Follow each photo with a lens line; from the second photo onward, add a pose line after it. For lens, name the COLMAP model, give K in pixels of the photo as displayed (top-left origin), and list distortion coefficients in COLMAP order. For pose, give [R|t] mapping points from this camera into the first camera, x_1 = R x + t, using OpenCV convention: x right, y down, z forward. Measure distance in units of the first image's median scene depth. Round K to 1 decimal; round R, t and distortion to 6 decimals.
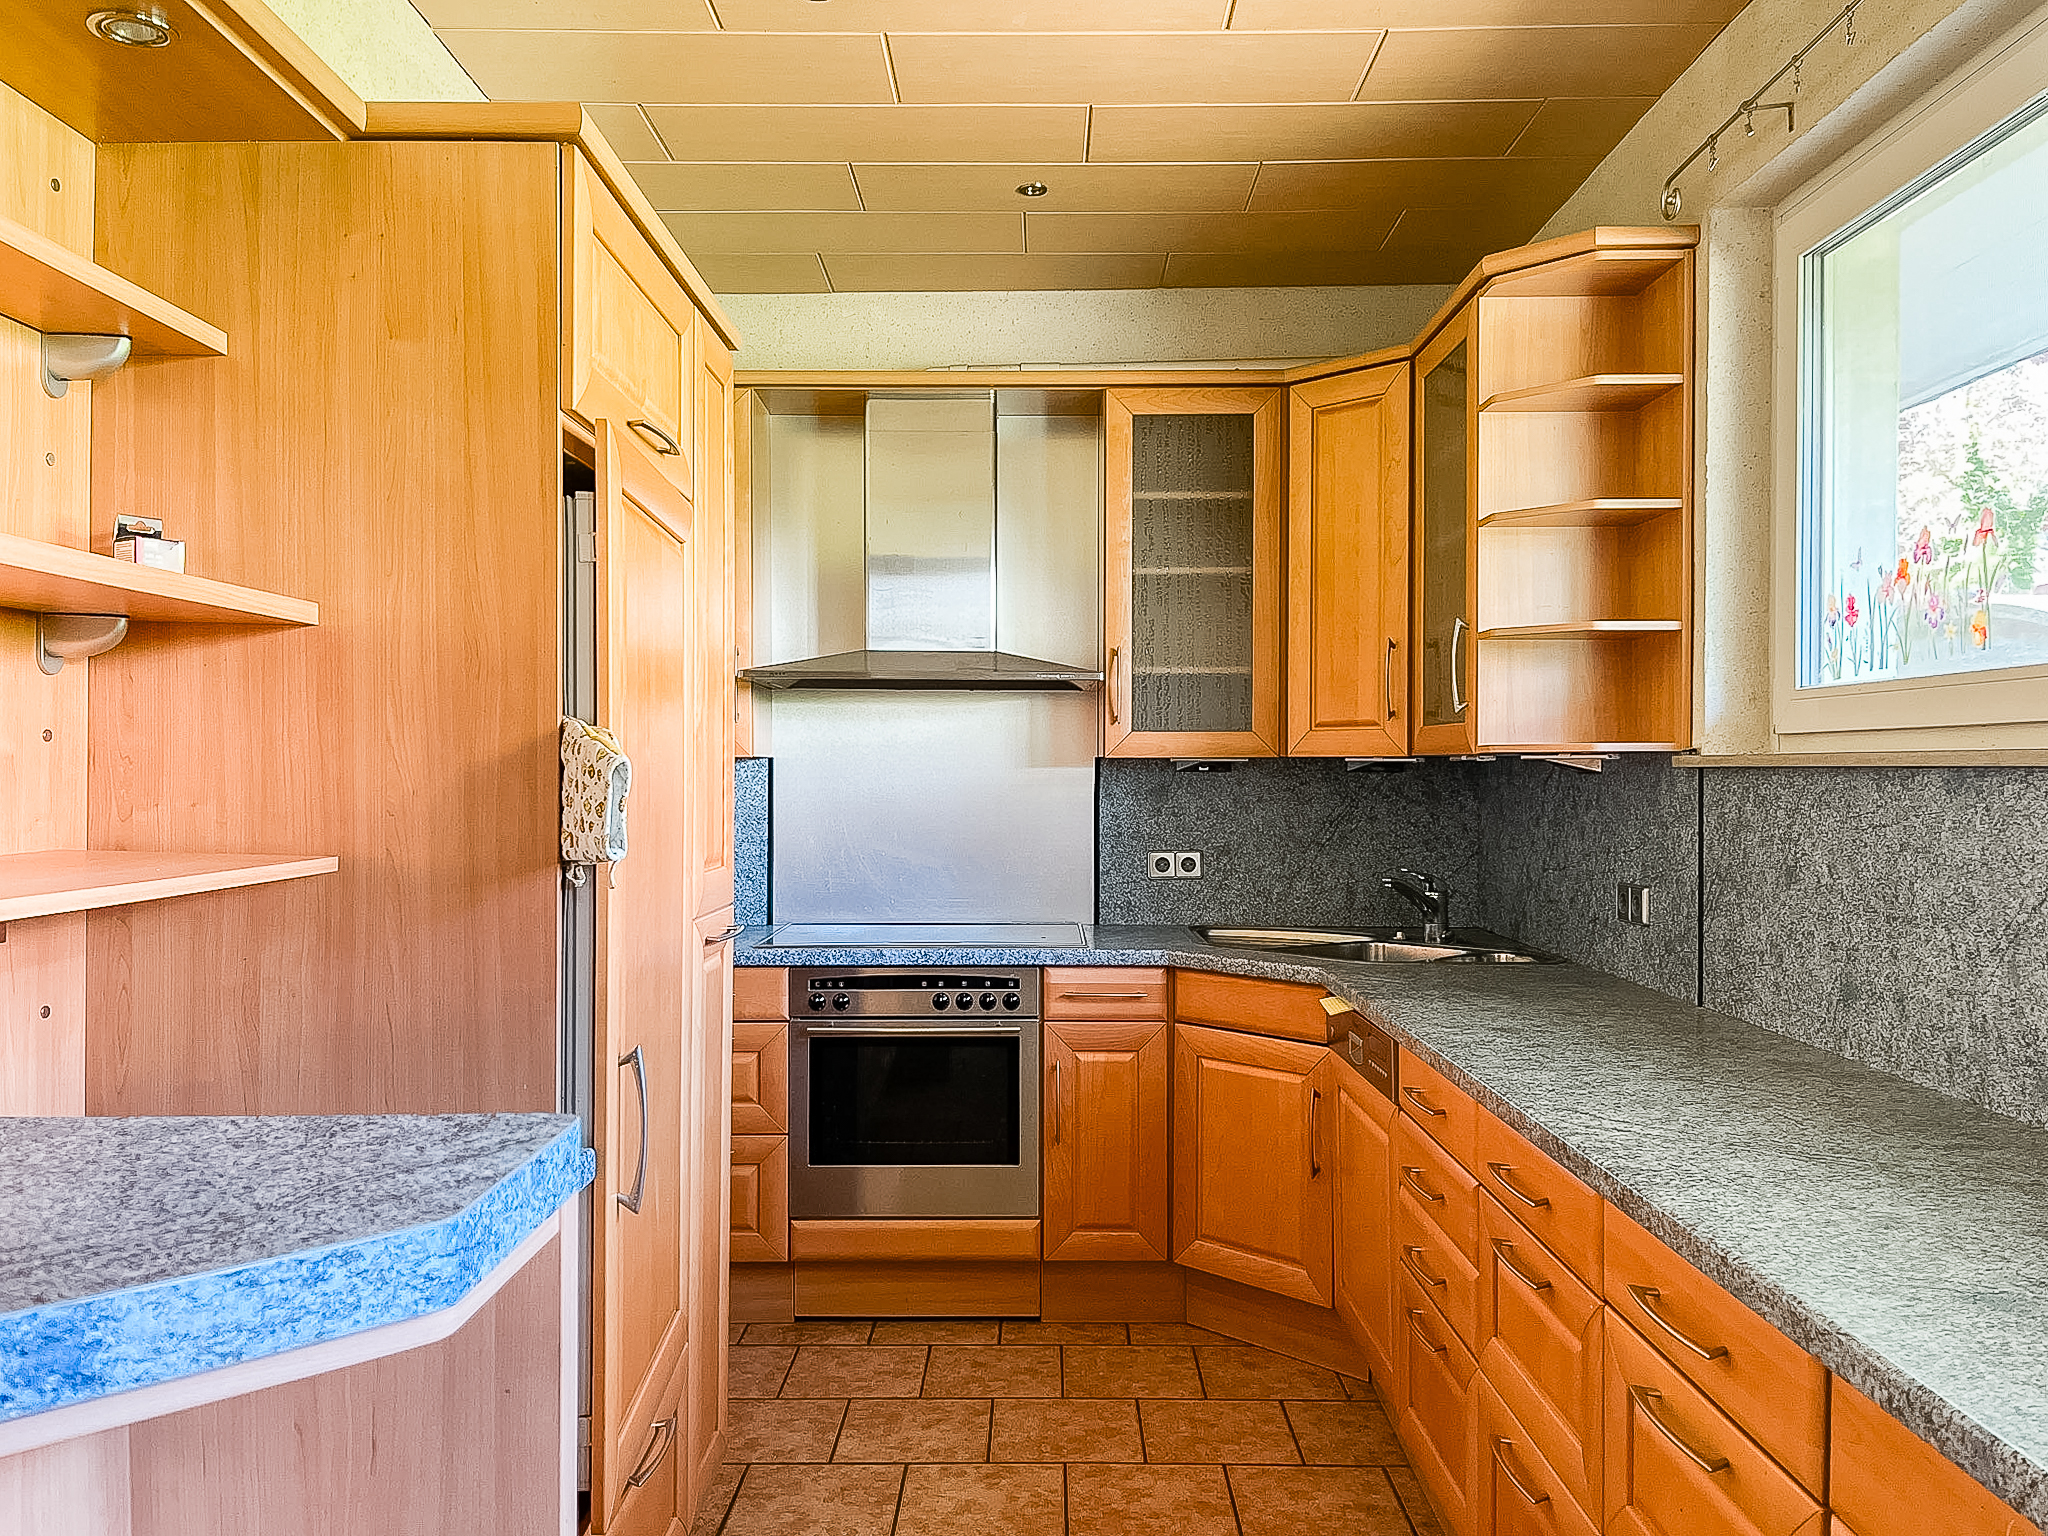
lens RADIAL K [[1536.0, 0, 1031.1], [0, 1536.0, 767.7], [0, 0, 1]] dist [0.005822, 0.000989]
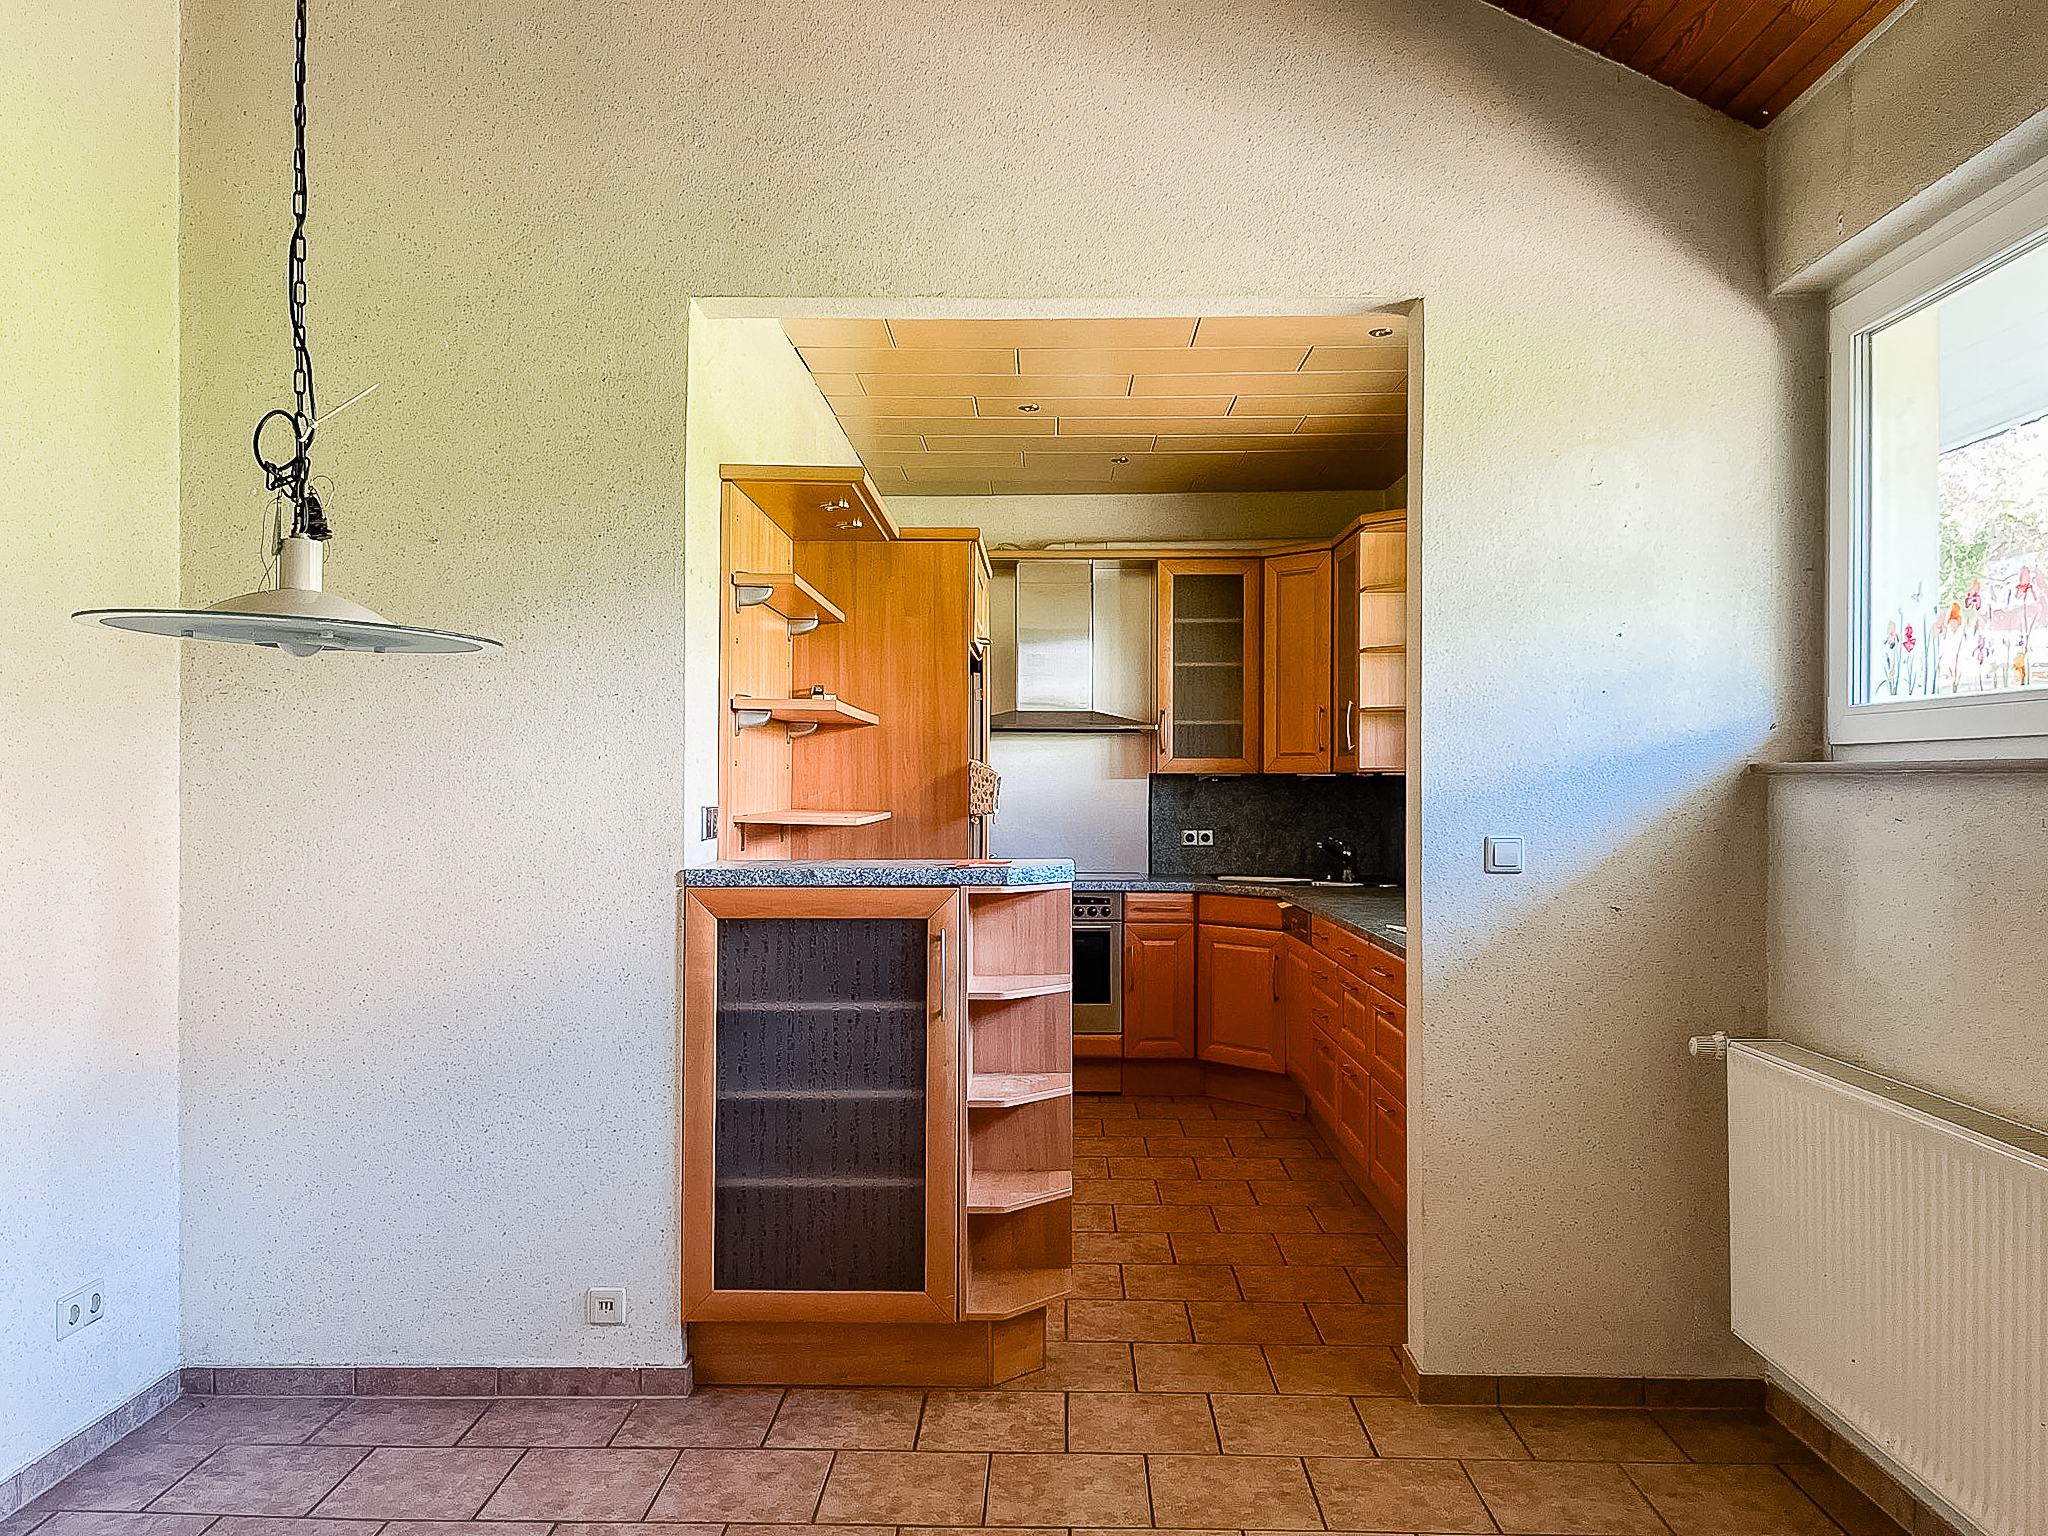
lens RADIAL K [[1536.0, 0, 1012.1], [0, 1536.0, 769.1], [0, 0, 1]] dist [0.005822, 0.000989]
pose [[0.999813, 0.001075, -0.019301, -0.087123], [-0.001225, 0.999969, -0.007756, 0.002053], [0.019292, 0.007778, 0.999784, -0.774211]]
